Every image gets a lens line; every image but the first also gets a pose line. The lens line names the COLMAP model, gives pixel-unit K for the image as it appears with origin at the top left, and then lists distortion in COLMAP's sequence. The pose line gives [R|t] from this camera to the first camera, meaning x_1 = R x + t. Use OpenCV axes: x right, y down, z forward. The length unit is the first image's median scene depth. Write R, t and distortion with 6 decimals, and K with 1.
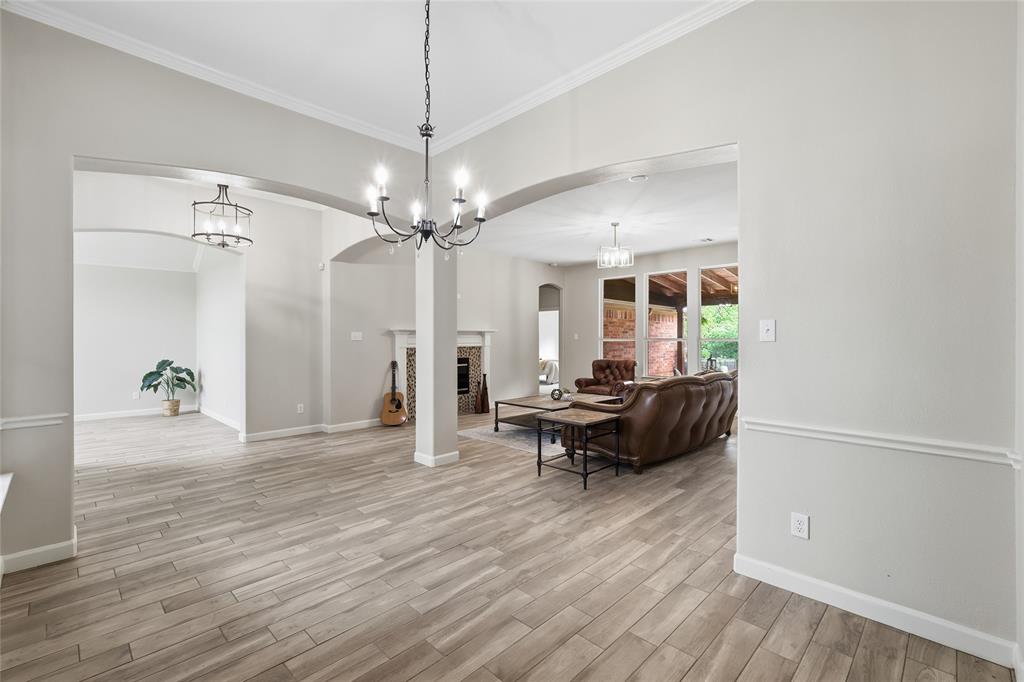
lens RADIAL K [[447.8, 0, 515.9], [0, 447.8, 341.1], [0, 0, 1]] dist [0.007309, 0.000005]
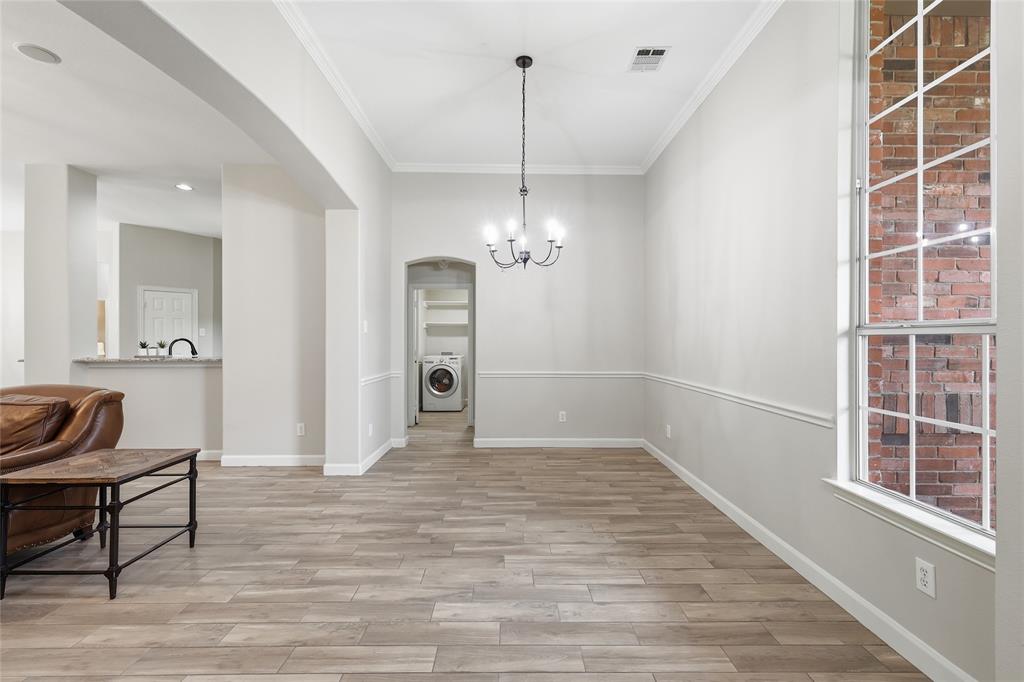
lens RADIAL K [[447.8, 0, 516.0], [0, 447.8, 336.5], [0, 0, 1]] dist [0.007309, 0.000005]
pose [[-0.709436, 0.005173, 0.704751, -0.930548], [0.004760, 0.999985, -0.002549, 0.022017], [-0.704754, 0.001546, -0.709450, 1.565331]]
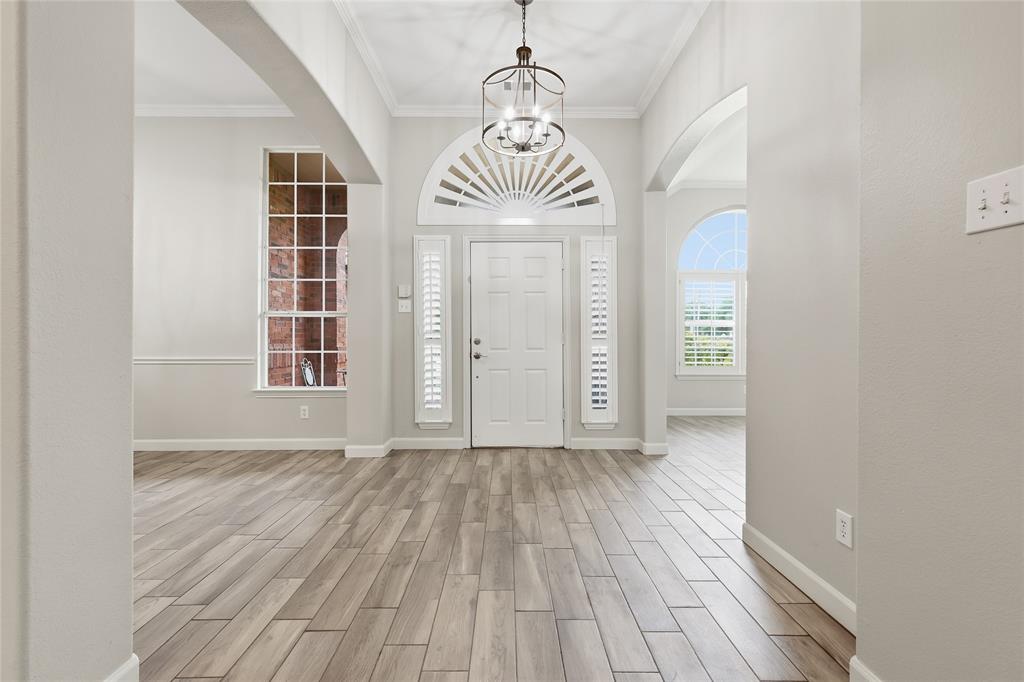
lens RADIAL K [[447.8, 0, 512.5], [0, 447.8, 336.9], [0, 0, 1]] dist [0.007309, 0.000005]
pose [[-0.709571, 0.001564, -0.704633, -0.326451], [-0.005132, 0.999960, 0.007388, 0.072320], [0.704616, 0.008859, -0.709534, 2.321310]]
